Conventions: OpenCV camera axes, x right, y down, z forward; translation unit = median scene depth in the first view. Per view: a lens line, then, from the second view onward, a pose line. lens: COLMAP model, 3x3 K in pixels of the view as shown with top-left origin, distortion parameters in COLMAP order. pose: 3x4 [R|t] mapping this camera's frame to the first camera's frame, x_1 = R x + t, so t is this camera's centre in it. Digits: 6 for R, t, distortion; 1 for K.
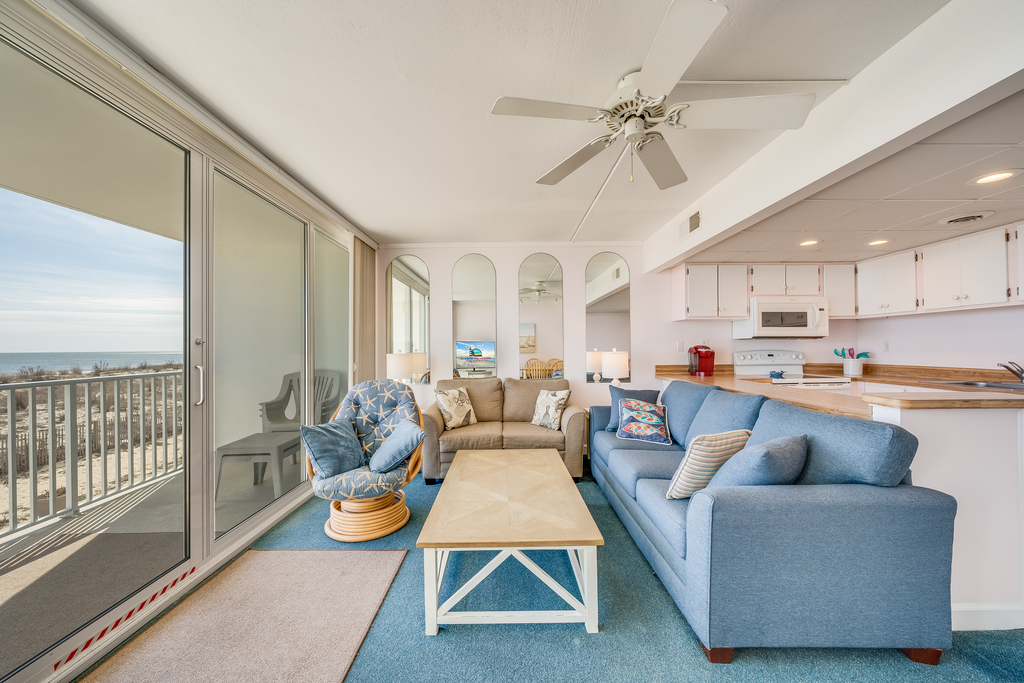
lens RADIAL K [[370.3, 0, 512.0], [0, 370.3, 341.5], [0, 0, 1]] dist [-0.000804, -0.000161]
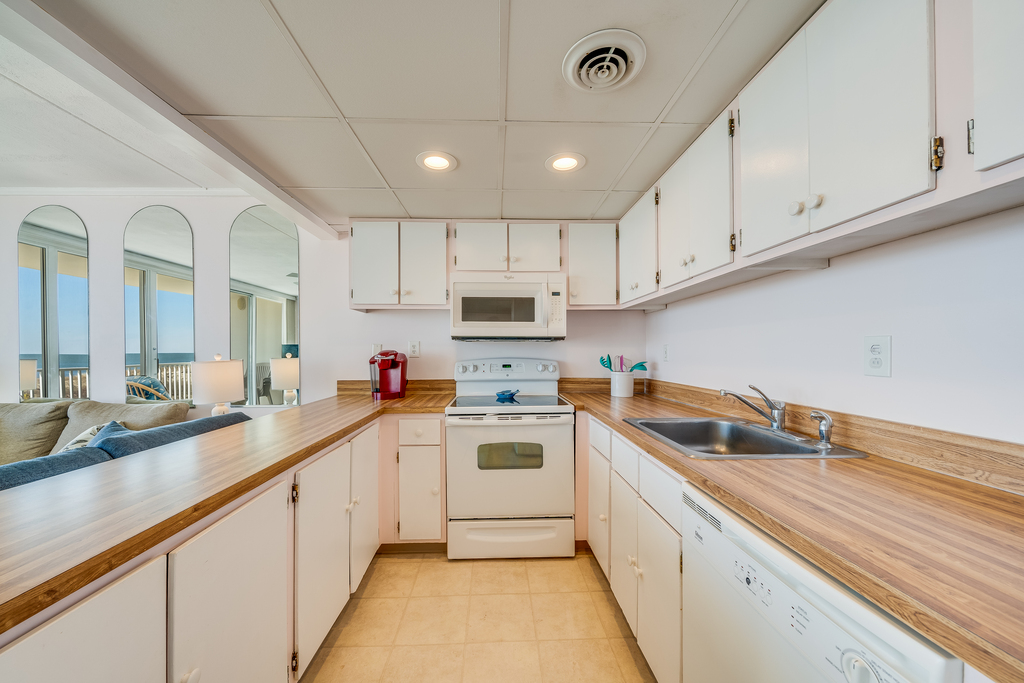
lens RADIAL K [[370.3, 0, 512.0], [0, 370.3, 341.5], [0, 0, 1]] dist [-0.000804, -0.000161]
pose [[0.999347, 0.003792, 0.035932, 0.769997], [-0.003532, 0.999967, -0.007298, -0.000741], [-0.035959, 0.007167, 0.999328, 0.393899]]
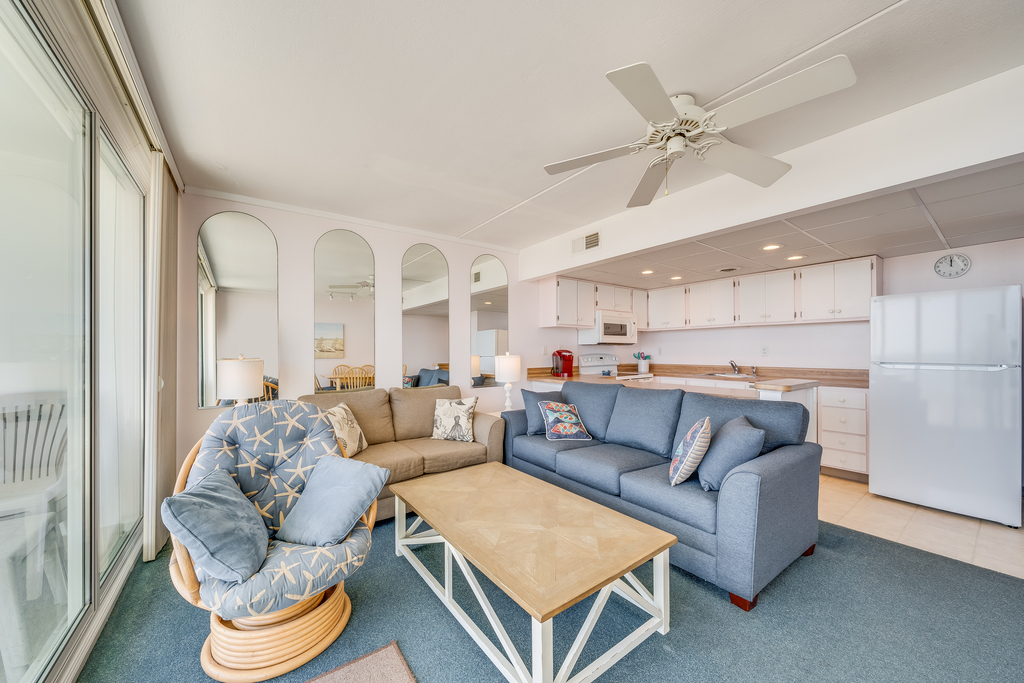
lens RADIAL K [[371.0, 0, 511.8], [0, 371.0, 346.2], [0, 0, 1]] dist [-0.000462, -0.000062]
pose [[0.808033, 0.010922, 0.589036, -0.314776], [-0.010722, 0.999935, -0.003833, 0.005999], [-0.589040, -0.003218, 0.808097, 0.188749]]
